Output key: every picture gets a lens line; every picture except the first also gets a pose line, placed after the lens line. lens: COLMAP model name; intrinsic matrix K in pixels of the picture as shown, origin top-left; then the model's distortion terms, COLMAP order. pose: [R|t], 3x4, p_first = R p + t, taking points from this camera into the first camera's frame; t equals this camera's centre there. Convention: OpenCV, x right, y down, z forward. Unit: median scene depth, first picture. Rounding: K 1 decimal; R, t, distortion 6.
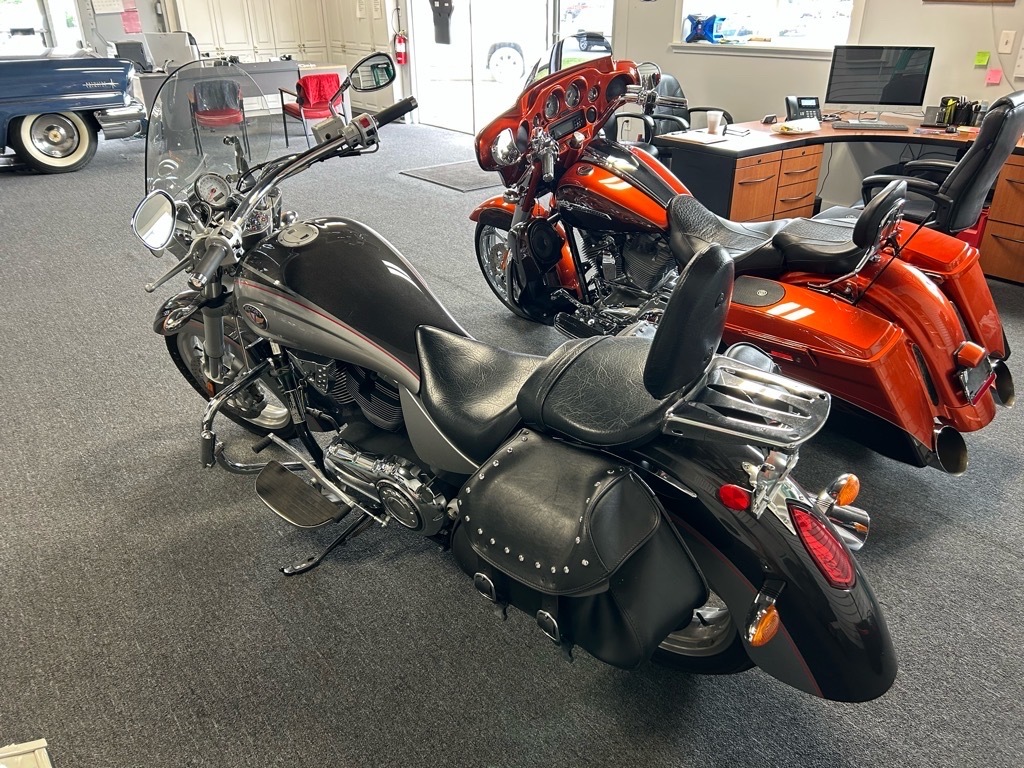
lens RADIAL K [[772.4, 0, 512.0], [0, 772.4, 384.0], [0, 0, 1]] dist [0.065461, -0.062046]
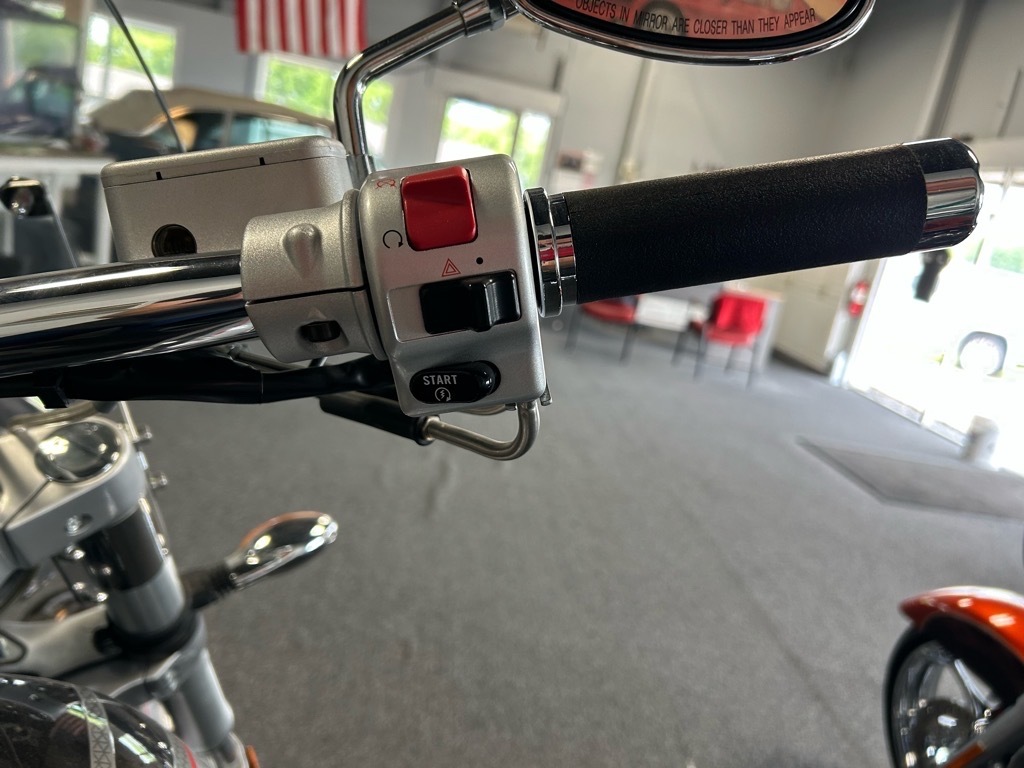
lens RADIAL K [[786.8, 0, 508.8], [0, 786.8, 399.4], [0, 0, 1]] dist [0.053661, -0.072584]
pose [[0.826033, 0.316358, -0.466463, -0.033183], [-0.426710, 0.891716, -0.150869, -0.082541], [0.368224, 0.323667, 0.871580, 0.252636]]
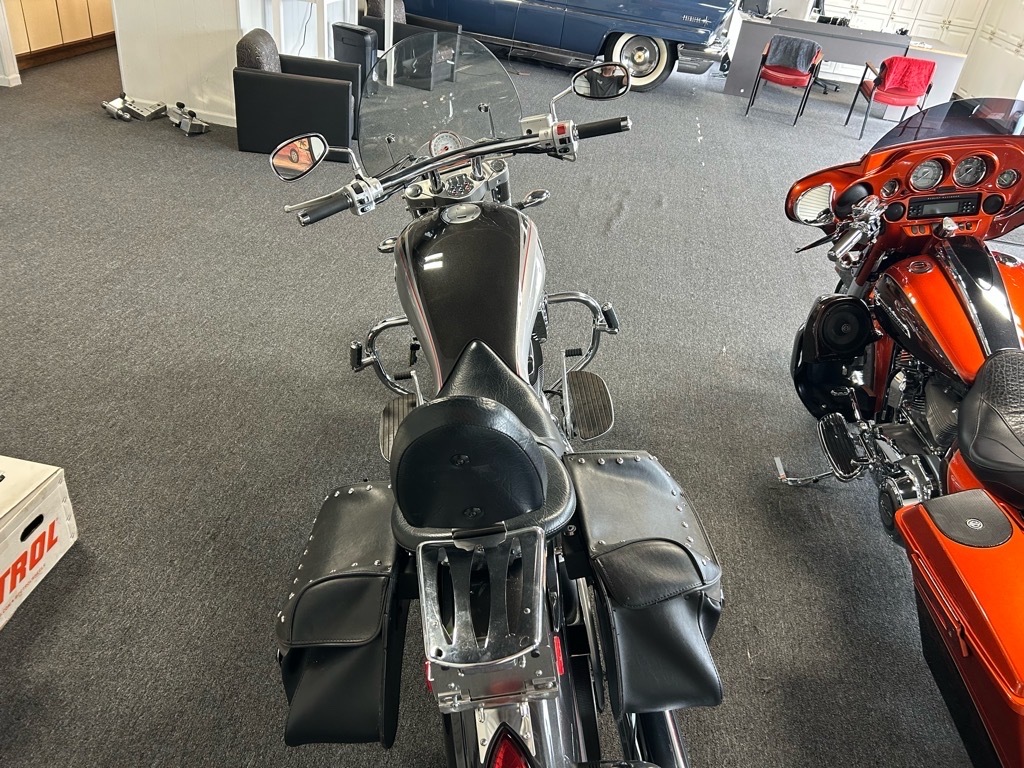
lens RADIAL K [[772.4, 0, 512.0], [0, 772.4, 384.0], [0, 0, 1]] dist [0.065461, -0.062046]
pose [[0.681394, 0.475434, -0.556475, 0.124935], [-0.439659, 0.873719, 0.208122, -0.064647], [0.585151, 0.102846, 0.804376, 0.062135]]
